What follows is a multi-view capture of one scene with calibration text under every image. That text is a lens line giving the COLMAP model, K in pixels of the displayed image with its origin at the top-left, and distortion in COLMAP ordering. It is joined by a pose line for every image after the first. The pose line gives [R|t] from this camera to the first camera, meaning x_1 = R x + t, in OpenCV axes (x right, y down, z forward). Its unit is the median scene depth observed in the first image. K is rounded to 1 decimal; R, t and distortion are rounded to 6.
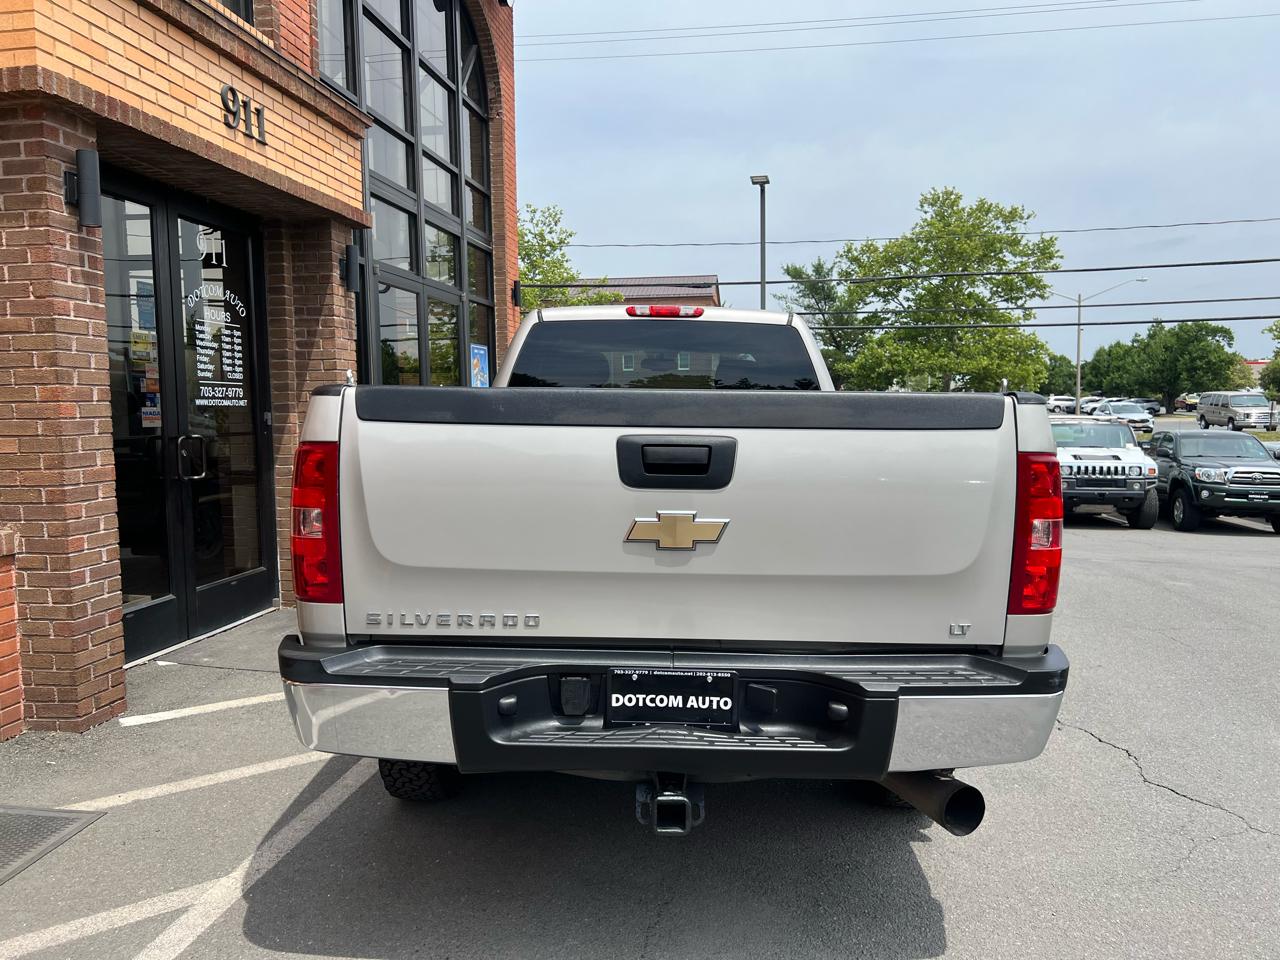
lens RADIAL K [[965.2, 0, 645.9], [0, 965.2, 477.4], [0, 0, 1]] dist [0.050832, -0.059077]
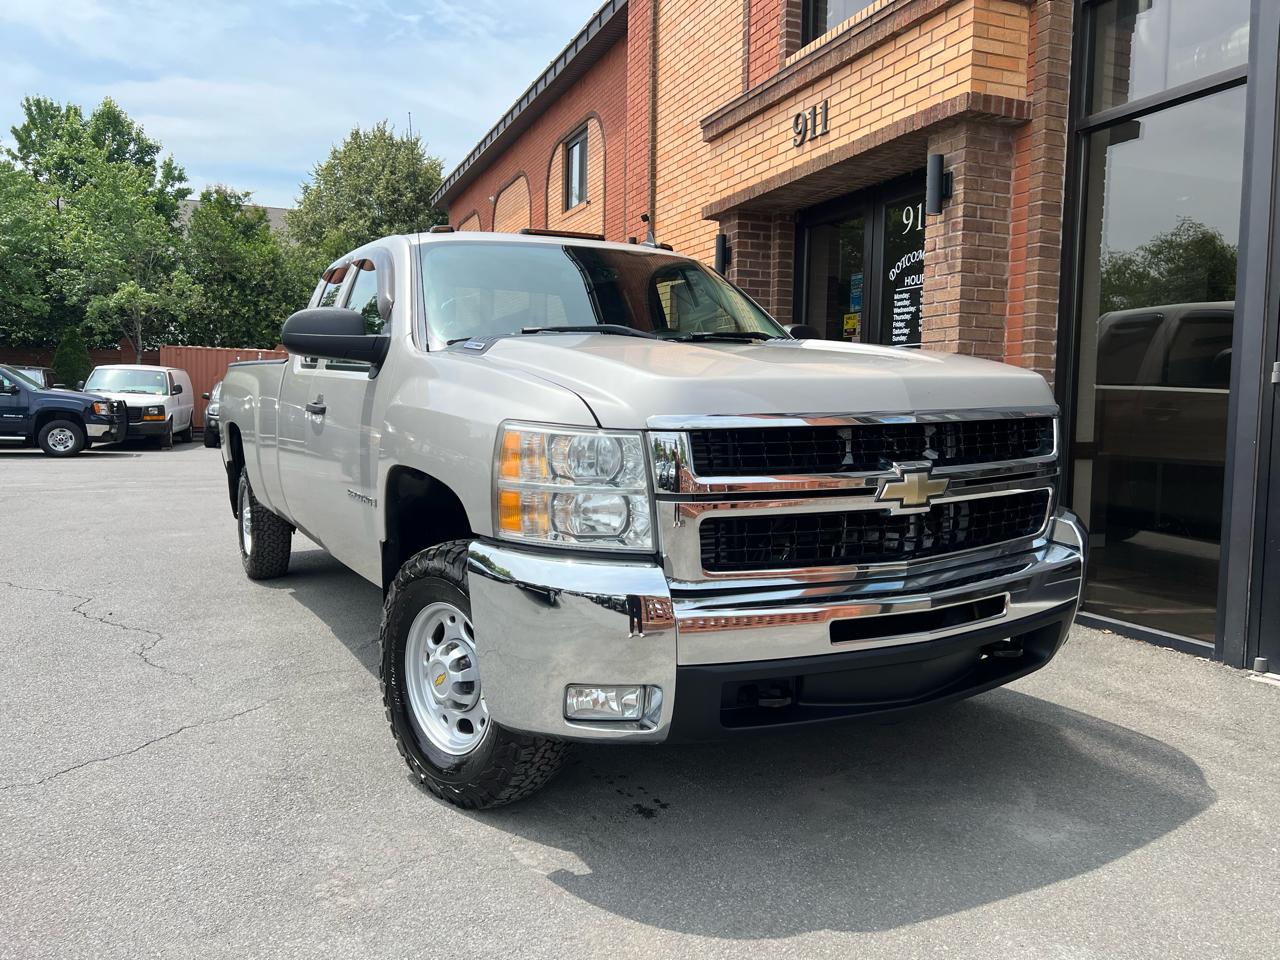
lens RADIAL K [[965.2, 0, 640.1], [0, 965.2, 474.8], [0, 0, 1]] dist [0.050832, -0.059077]
pose [[-0.864804, 0.029177, -0.501261, 0.311716], [-0.046032, 0.989499, 0.137013, -0.080358], [0.499995, 0.141563, -0.854380, 1.611942]]
